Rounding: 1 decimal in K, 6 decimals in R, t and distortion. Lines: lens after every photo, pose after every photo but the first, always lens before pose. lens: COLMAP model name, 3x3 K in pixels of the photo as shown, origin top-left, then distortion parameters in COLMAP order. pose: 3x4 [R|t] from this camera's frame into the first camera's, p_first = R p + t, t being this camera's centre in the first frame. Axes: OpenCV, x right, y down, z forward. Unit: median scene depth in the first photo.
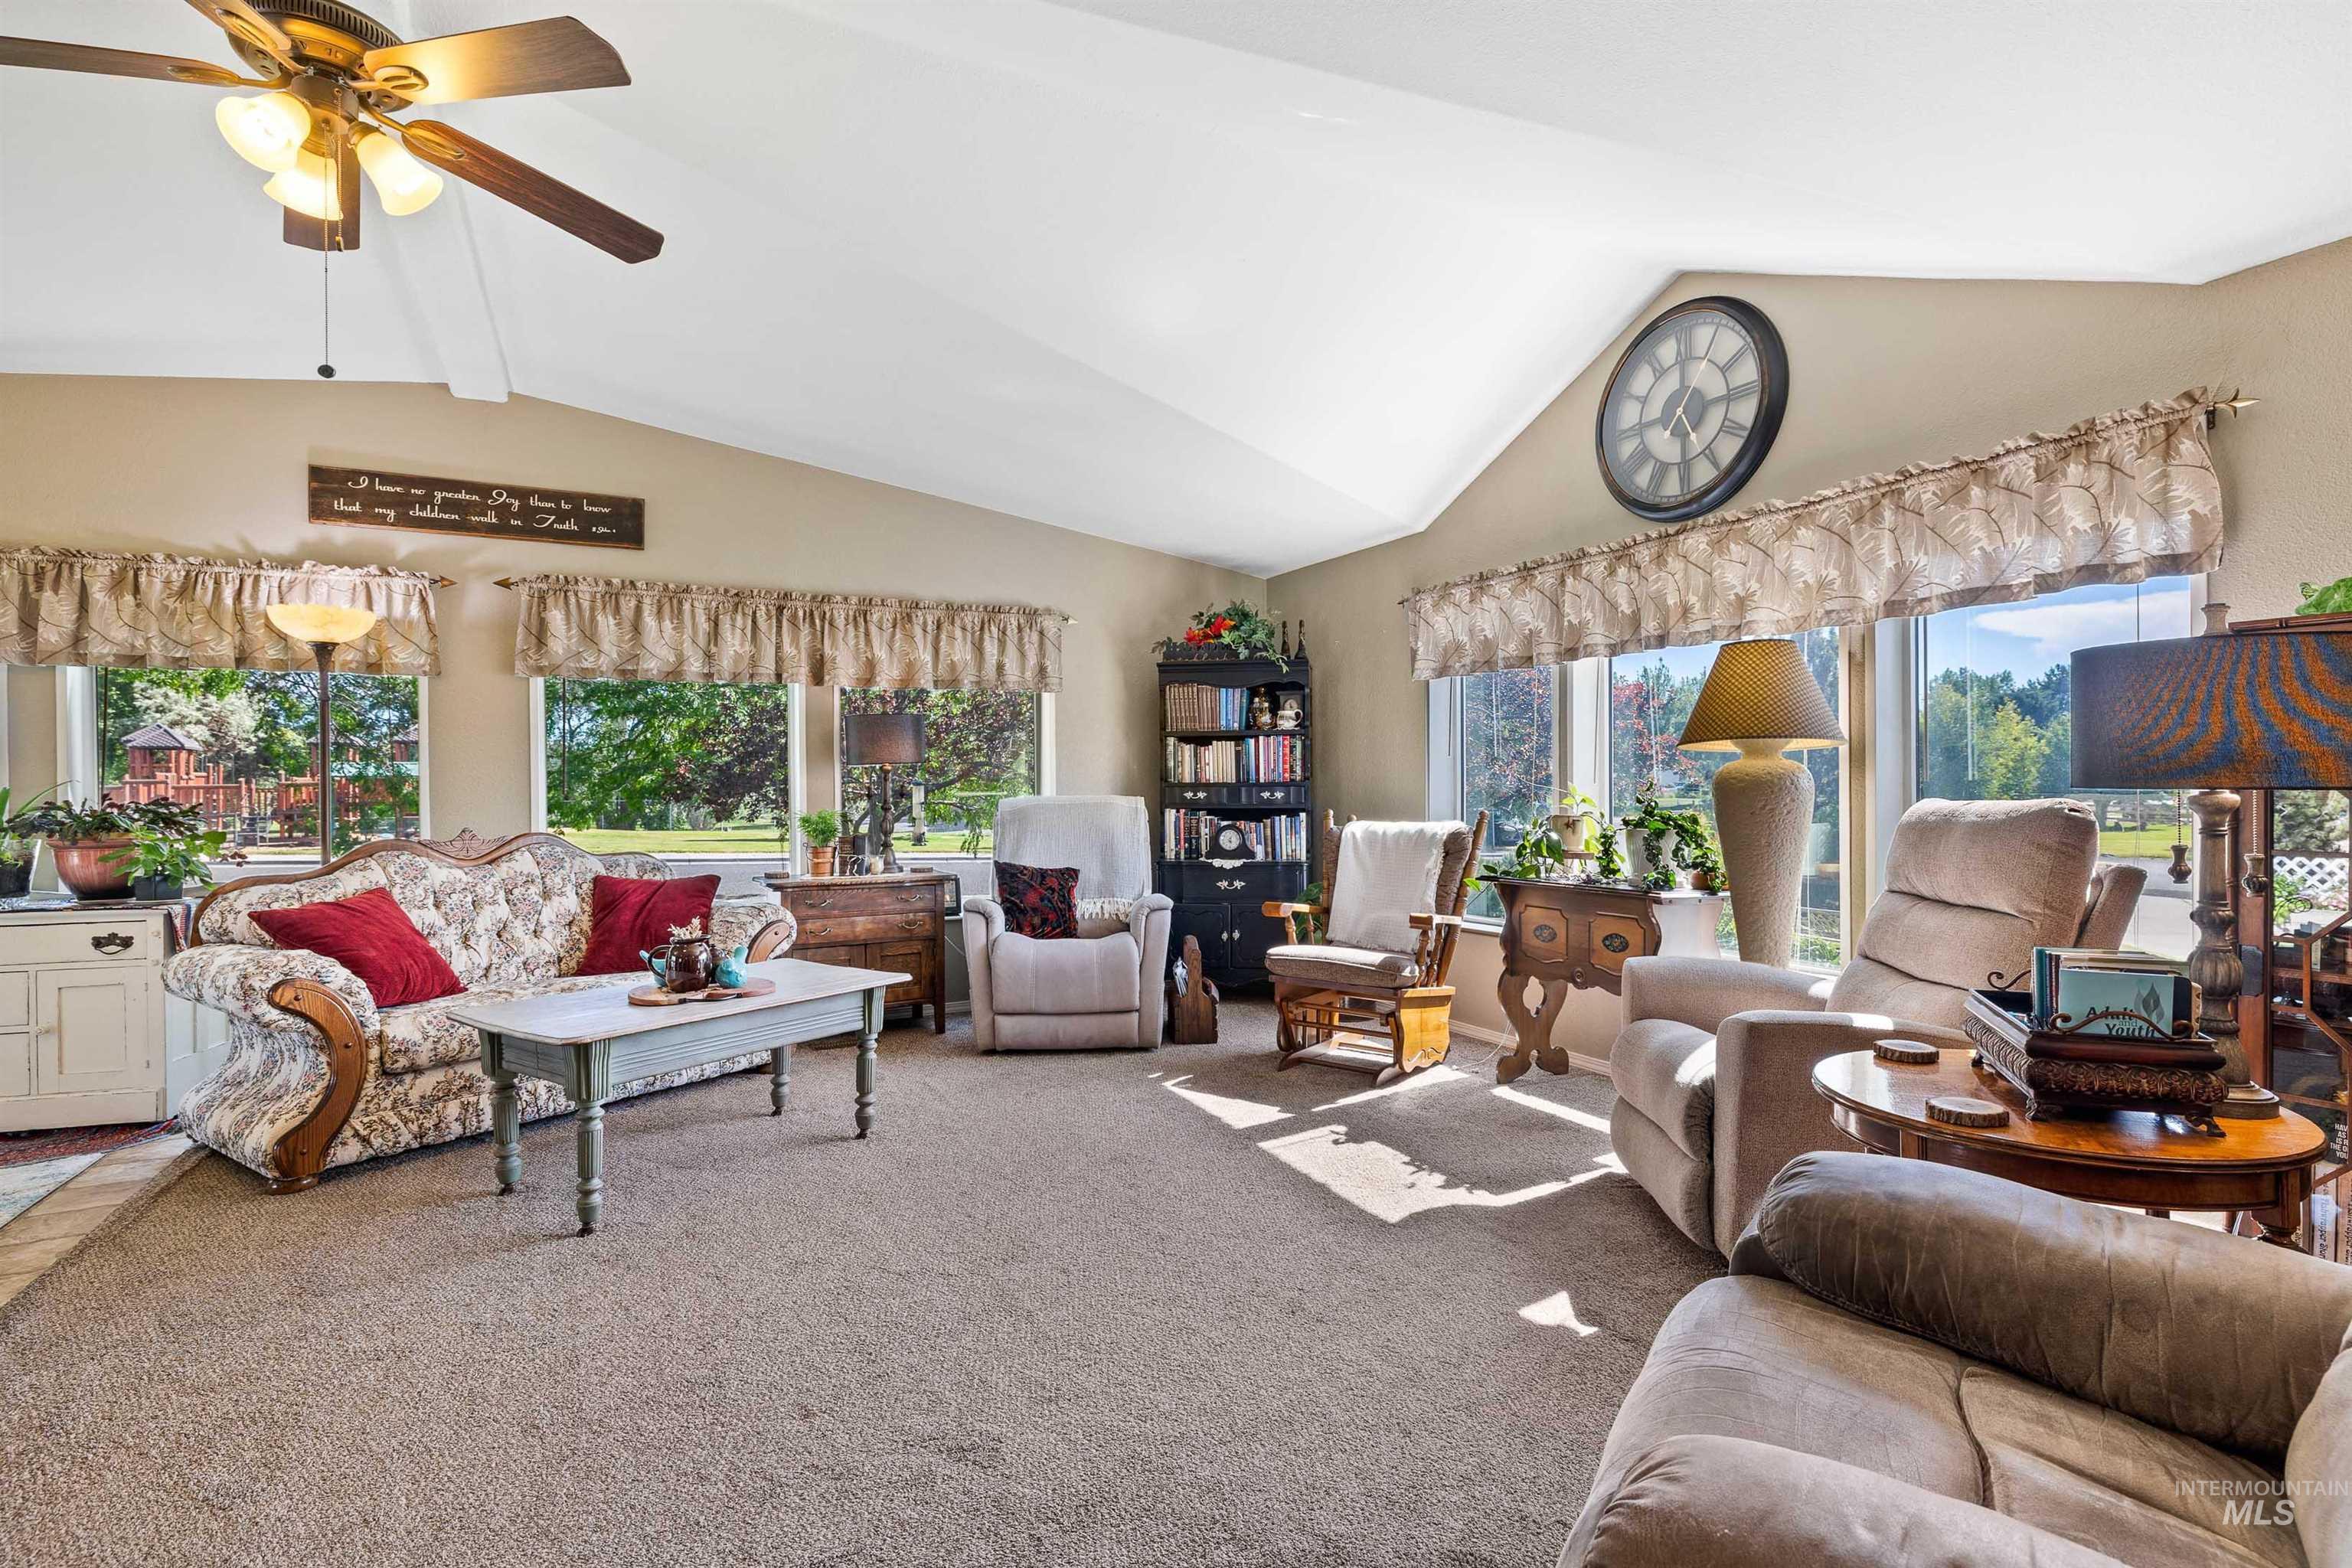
lens RADIAL K [[1102.4, 0, 1186.1], [0, 1102.4, 781.0], [0, 0, 1]] dist [-0.002904, -0.000022]
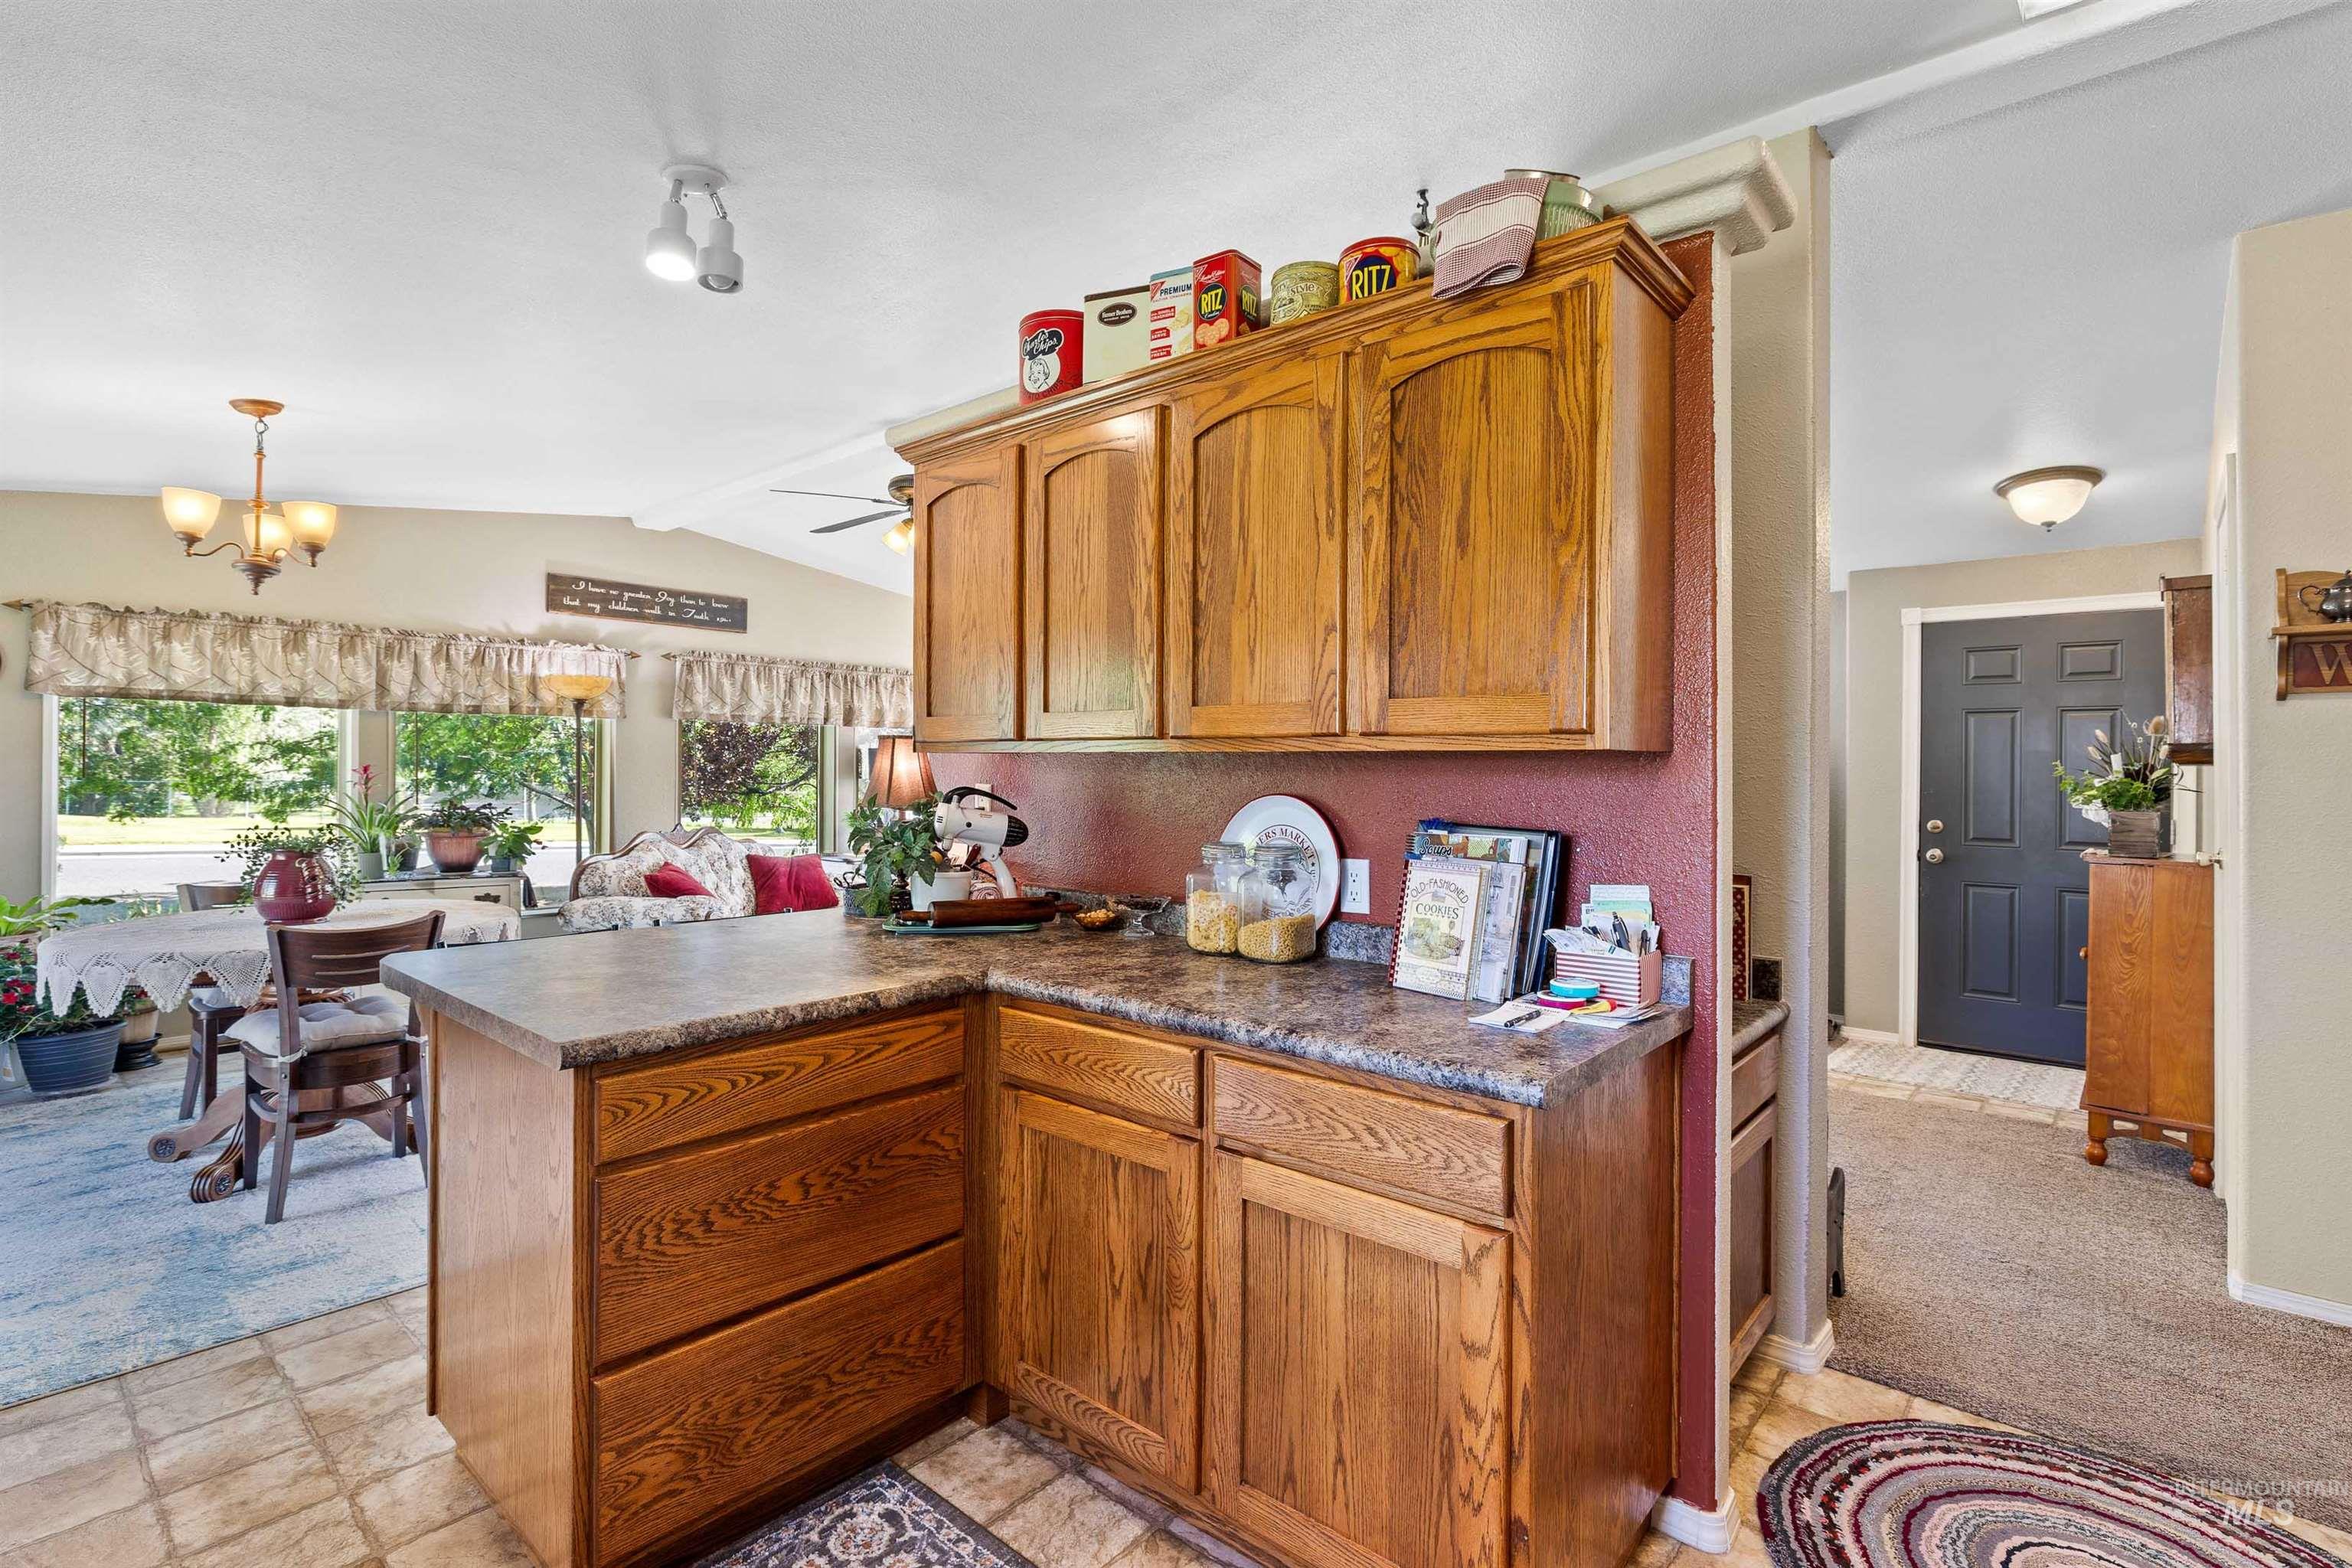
lens RADIAL K [[1100.0, 0, 1175.8], [0, 1100.0, 767.7], [0, 0, 1]] dist [-0.000294, 0.000071]
pose [[0.937933, 0.018708, 0.346313, -0.513132], [-0.017807, 0.999825, -0.005785, -0.036521], [-0.346360, -0.000741, 0.938101, -0.639005]]
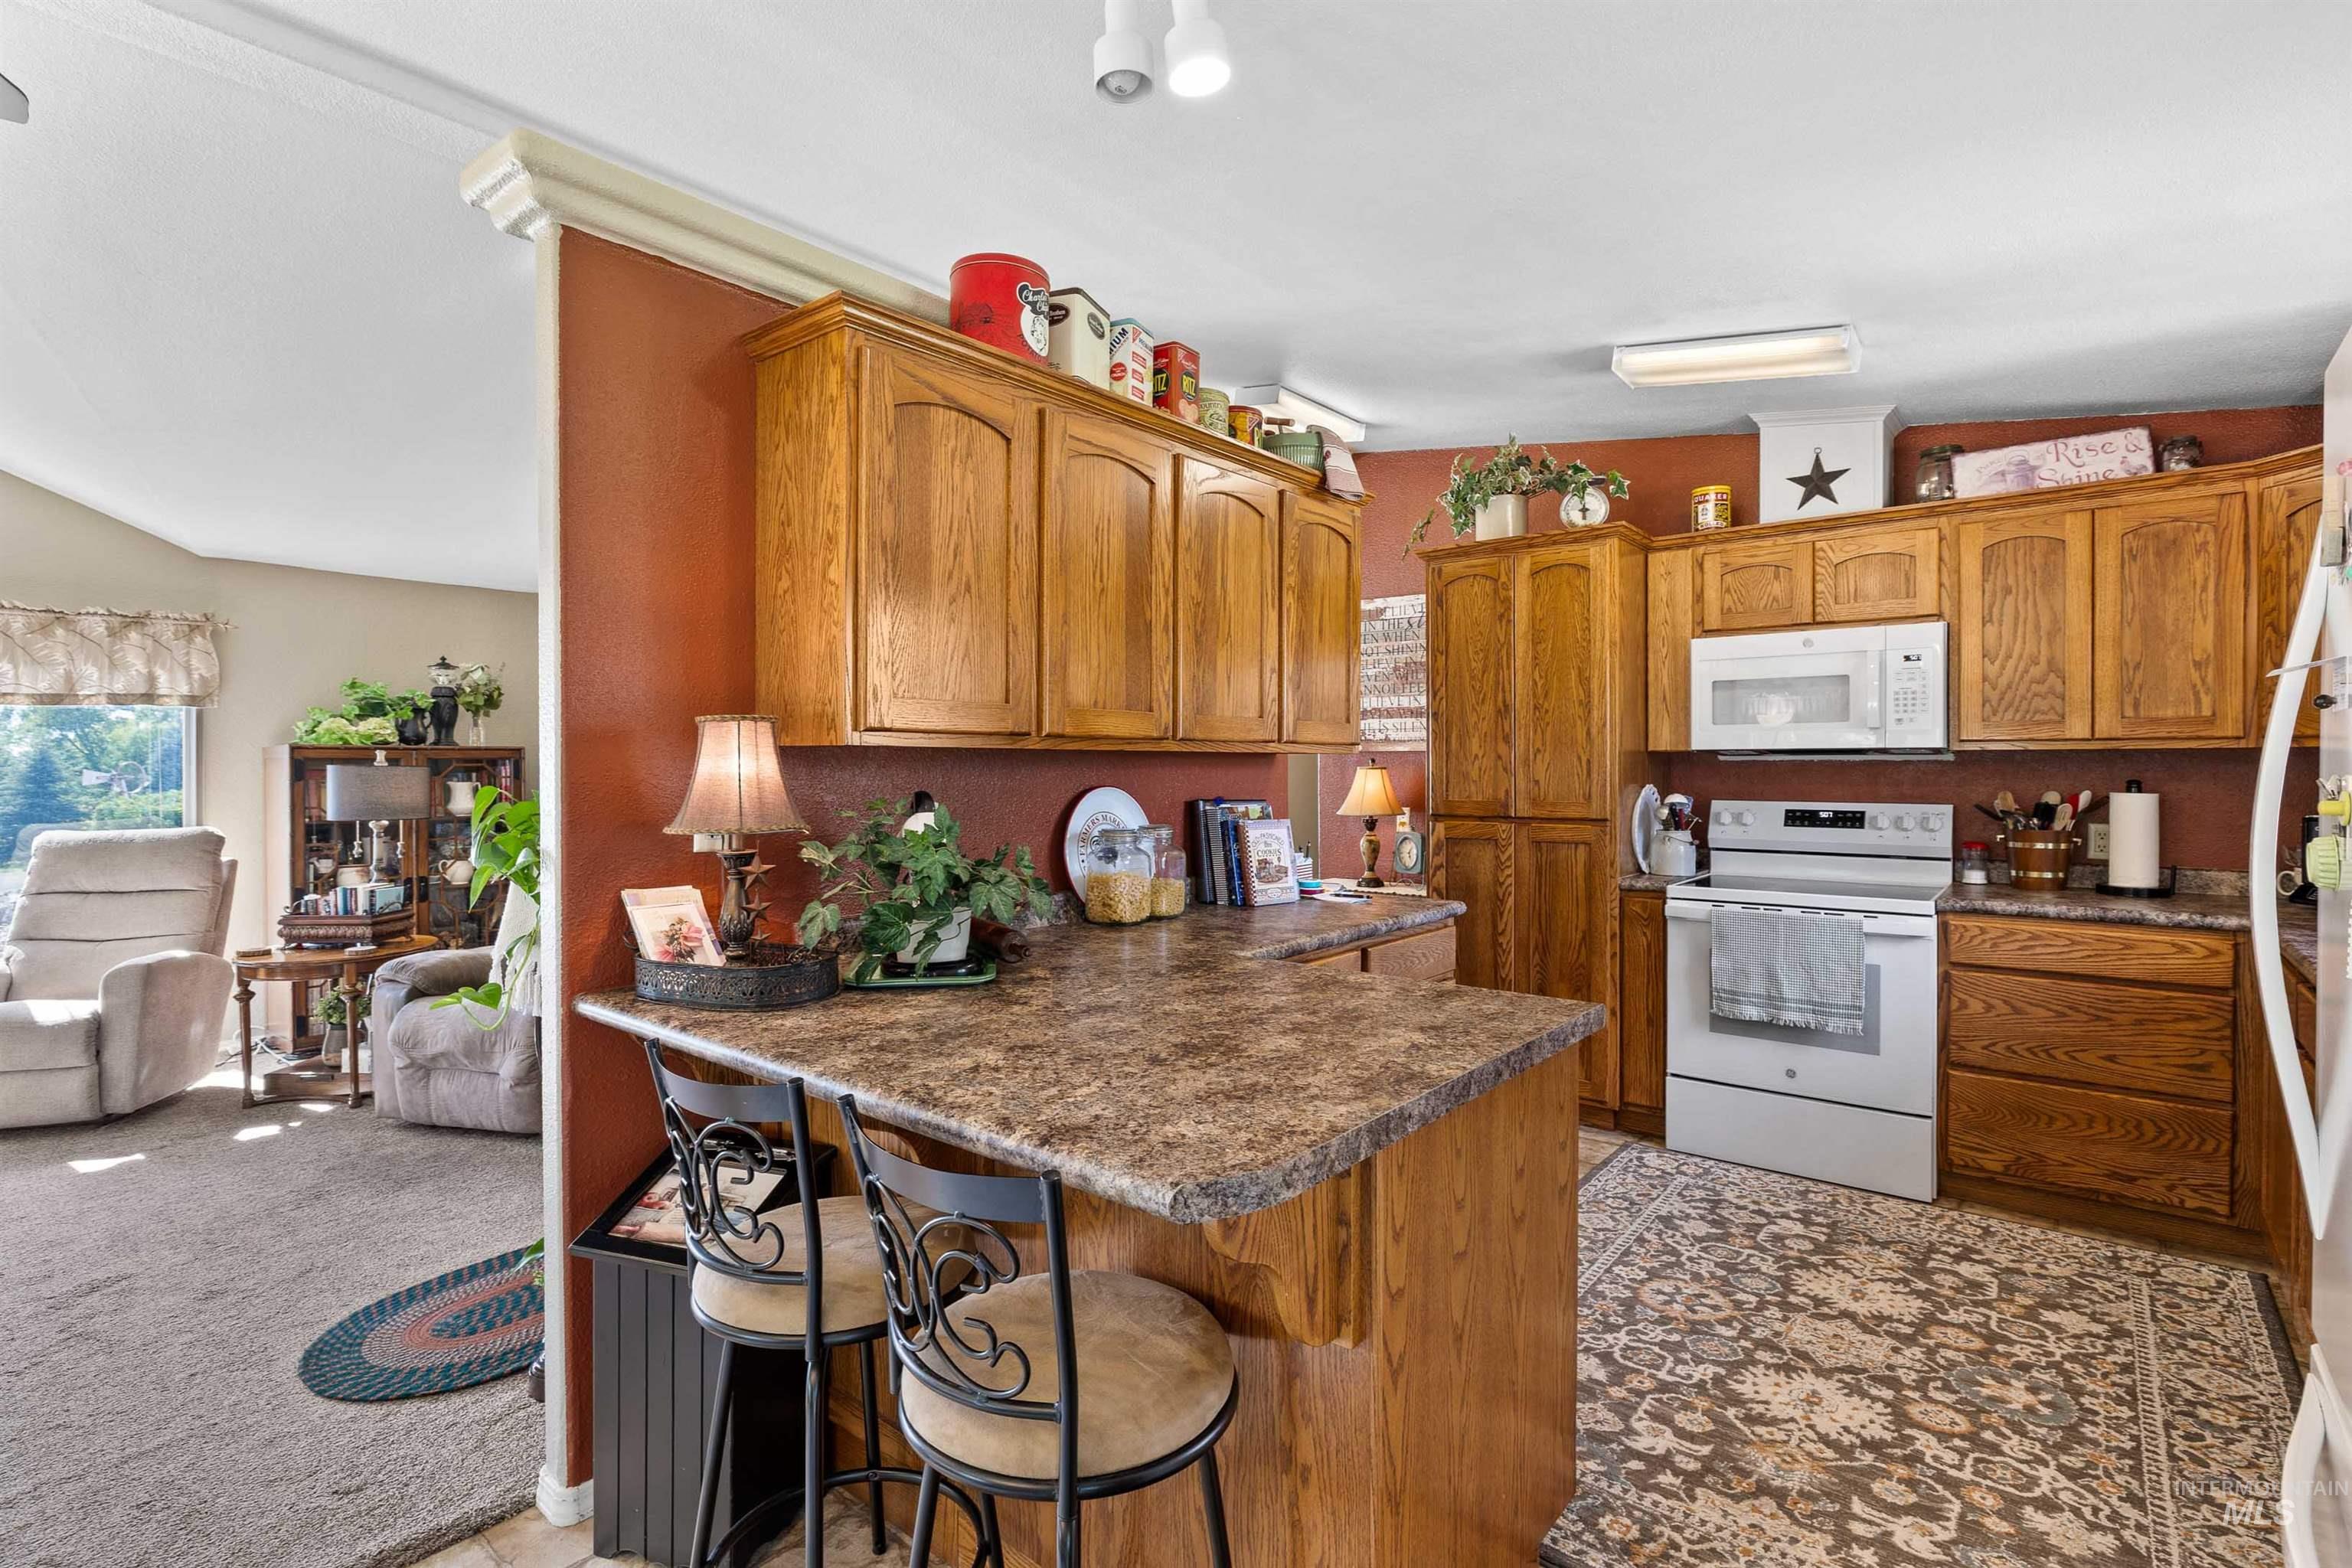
lens RADIAL K [[1100.0, 0, 1175.8], [0, 1100.0, 767.7], [0, 0, 1]] dist [-0.000294, 0.000071]
pose [[-0.366467, 0.010974, 0.930366, -0.906805], [0.007631, 0.999932, -0.008789, -0.032014], [-0.930400, 0.003879, -0.366526, 0.074769]]
